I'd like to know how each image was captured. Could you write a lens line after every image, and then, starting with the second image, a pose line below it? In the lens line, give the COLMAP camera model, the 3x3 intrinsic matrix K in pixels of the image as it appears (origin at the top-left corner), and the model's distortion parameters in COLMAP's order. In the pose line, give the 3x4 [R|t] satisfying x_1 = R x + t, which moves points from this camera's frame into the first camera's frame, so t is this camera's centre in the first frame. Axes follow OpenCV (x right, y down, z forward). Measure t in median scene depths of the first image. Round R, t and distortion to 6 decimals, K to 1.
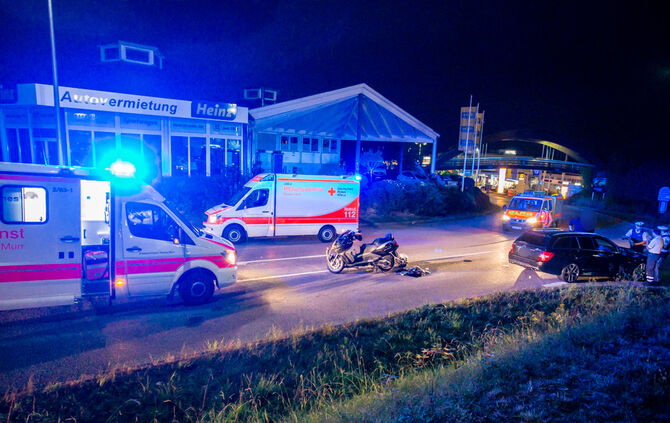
lens RADIAL K [[390.2, 0, 335.0], [0, 390.2, 211.5], [0, 0, 1]] dist [-0.000255, 0.000306]
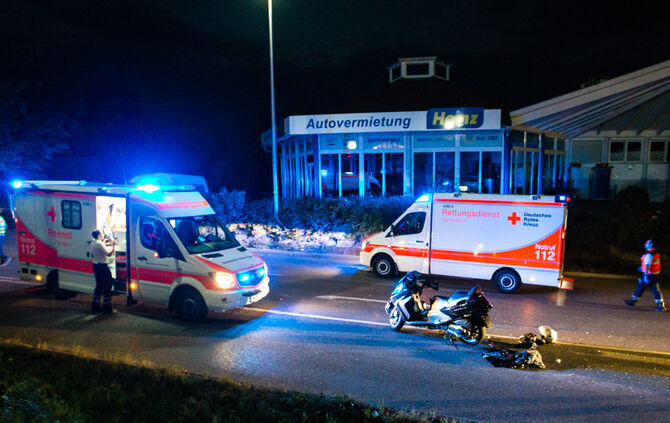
lens RADIAL K [[466.2, 0, 337.5], [0, 466.2, 243.4], [0, 0, 1]] dist [-0.068952, 0.003871]
pose [[0.649733, 0.070365, -0.756899, 0.390197], [-0.069404, 0.997039, 0.033113, -0.013825], [0.756988, 0.031017, 0.652693, 0.251308]]
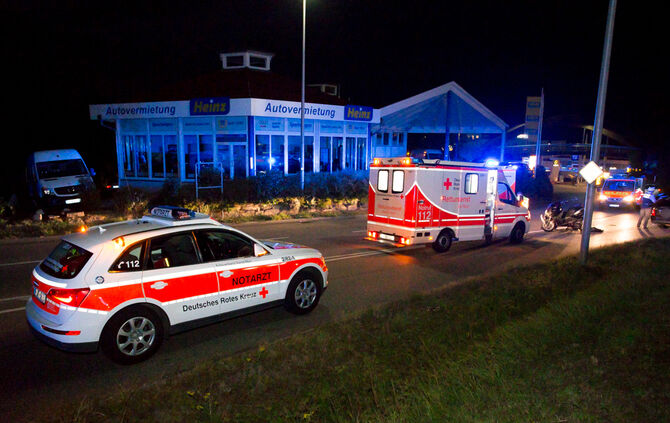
lens RADIAL K [[448.5, 0, 348.5], [0, 448.5, 213.4], [0, 0, 1]] dist [-0.001232, 0.000244]
pose [[0.997050, -0.041315, 0.064693, -0.594919], [0.041018, 0.999141, 0.005919, 0.034868], [-0.064882, -0.003248, 0.997888, -0.426392]]
